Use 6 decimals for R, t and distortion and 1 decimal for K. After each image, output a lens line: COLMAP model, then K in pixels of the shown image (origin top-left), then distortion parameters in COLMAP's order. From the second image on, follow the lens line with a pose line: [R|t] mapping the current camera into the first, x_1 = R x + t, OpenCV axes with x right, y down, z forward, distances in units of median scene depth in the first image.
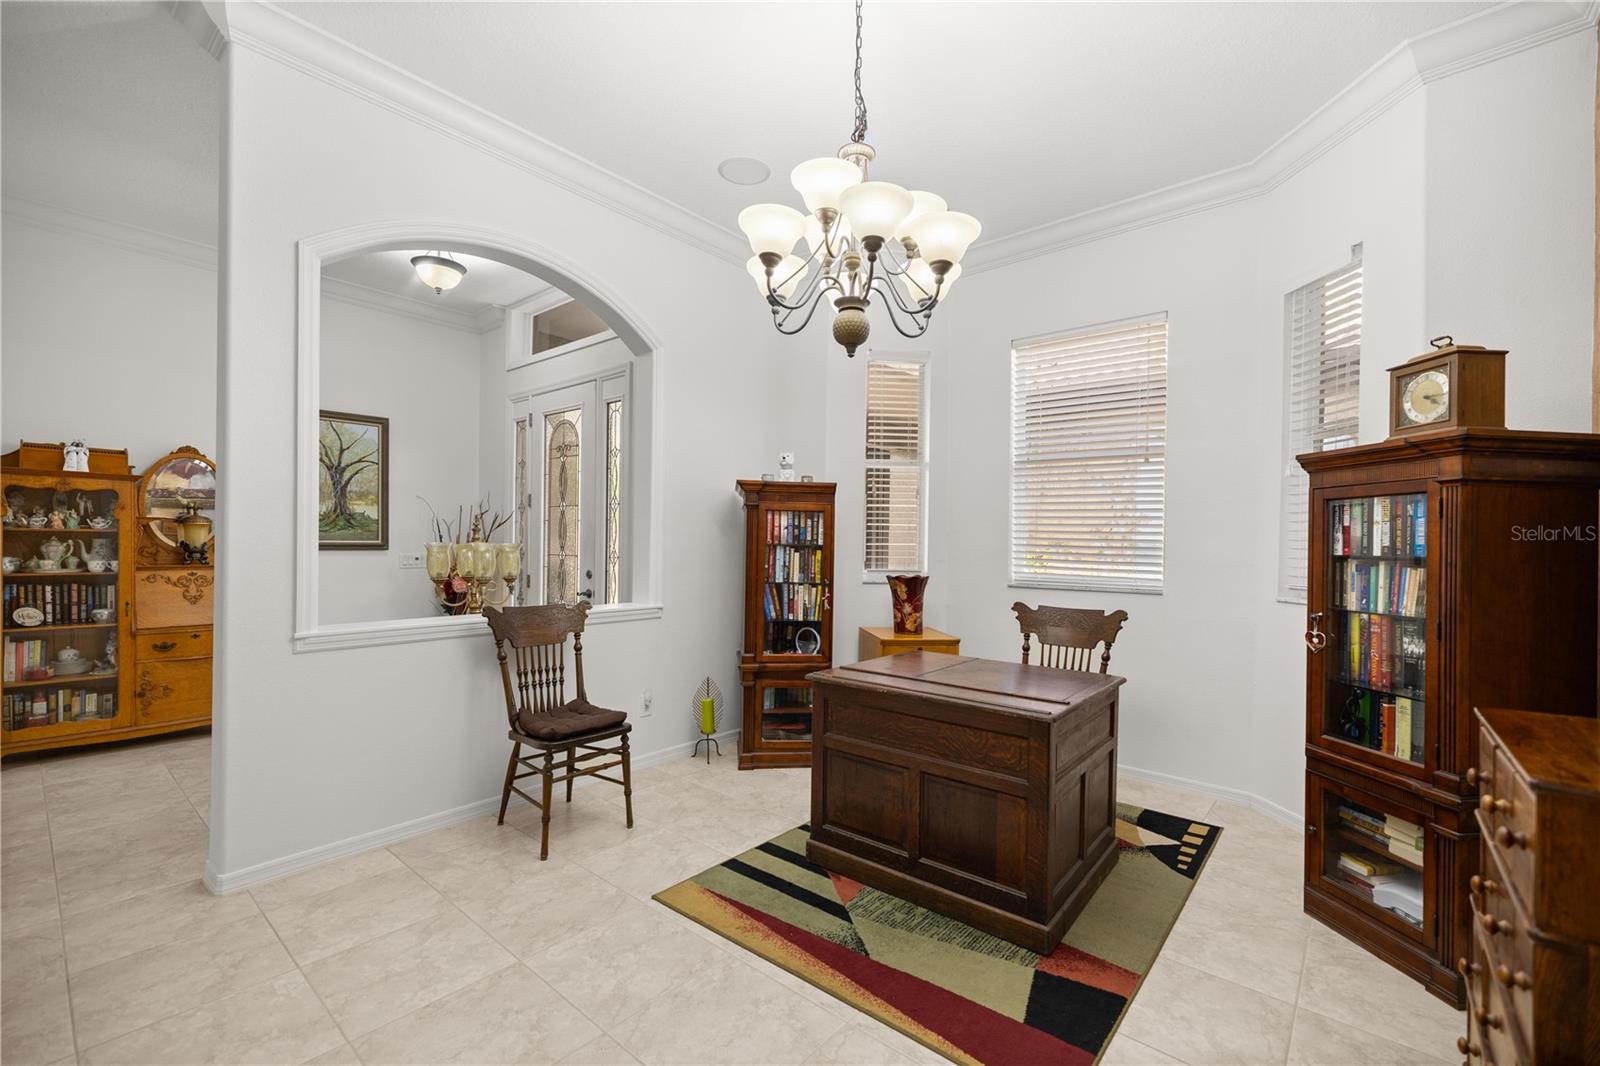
lens RADIAL K [[675.6, 0, 795.3], [0, 675.6, 549.0], [0, 0, 1]] dist [0.000532, -0.000190]
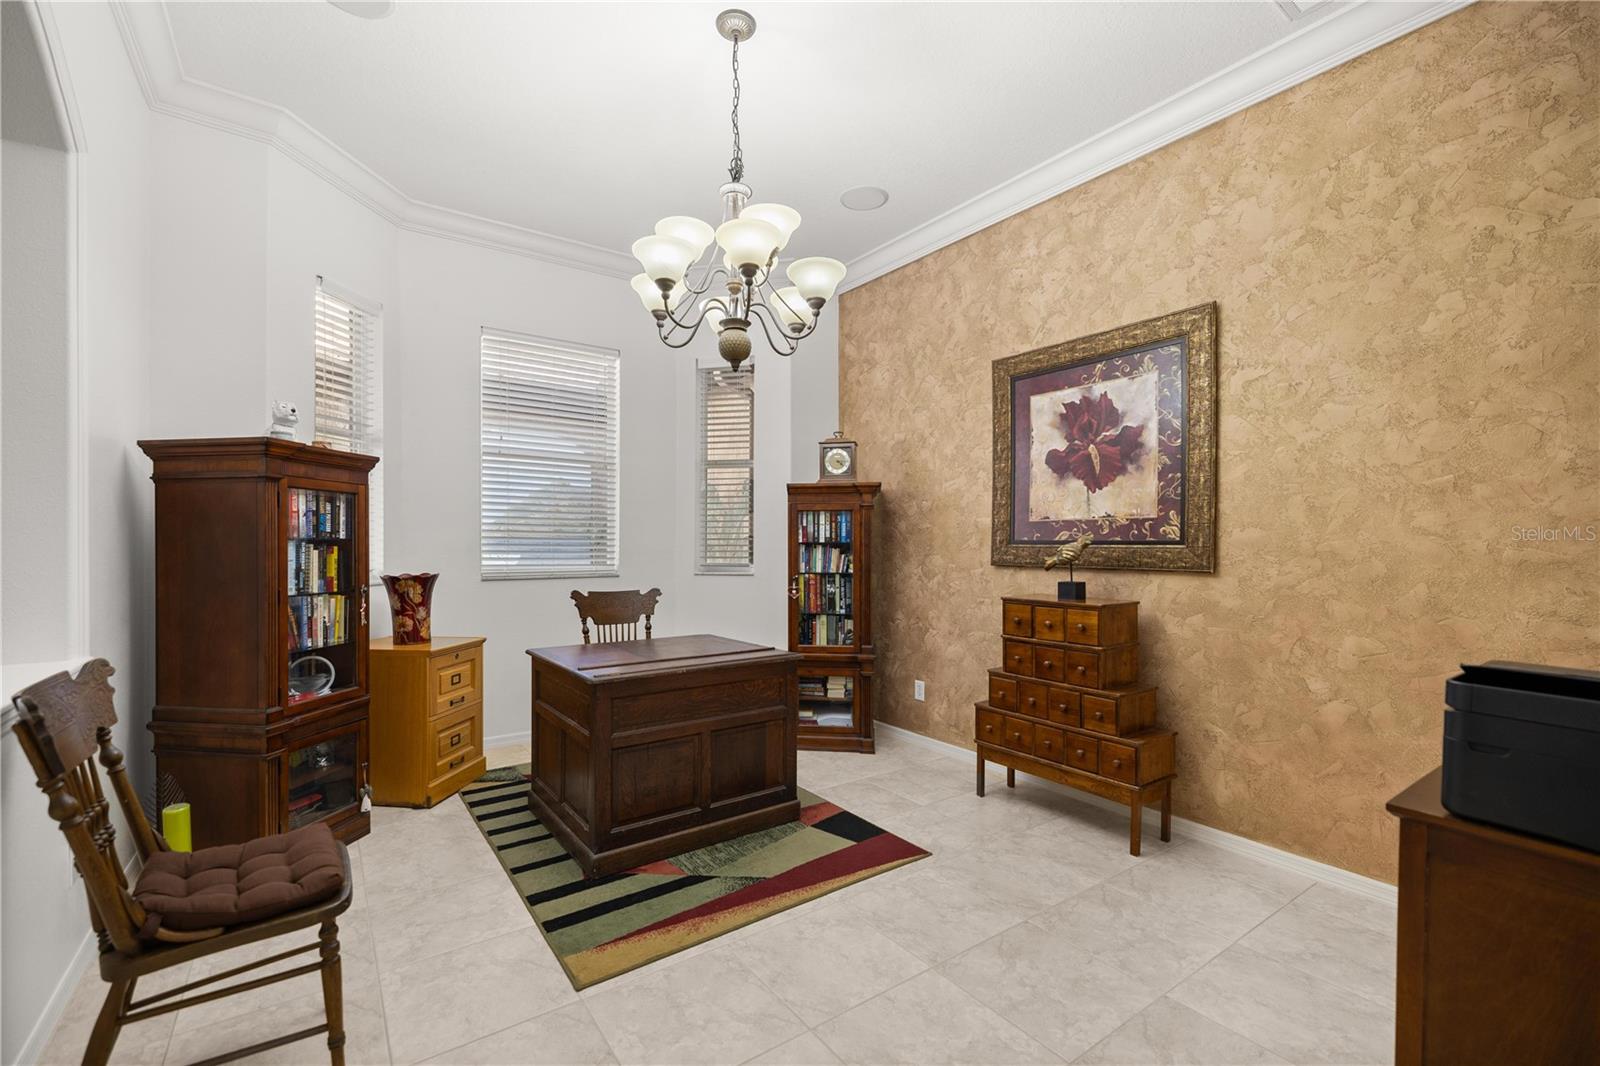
lens RADIAL K [[675.6, 0, 795.3], [0, 675.6, 549.0], [0, 0, 1]] dist [0.000532, -0.000190]
pose [[0.248042, -0.023102, 0.968474, -0.917869], [0.008141, 0.999730, 0.021763, -0.011656], [-0.968715, 0.002486, 0.248163, 0.573219]]
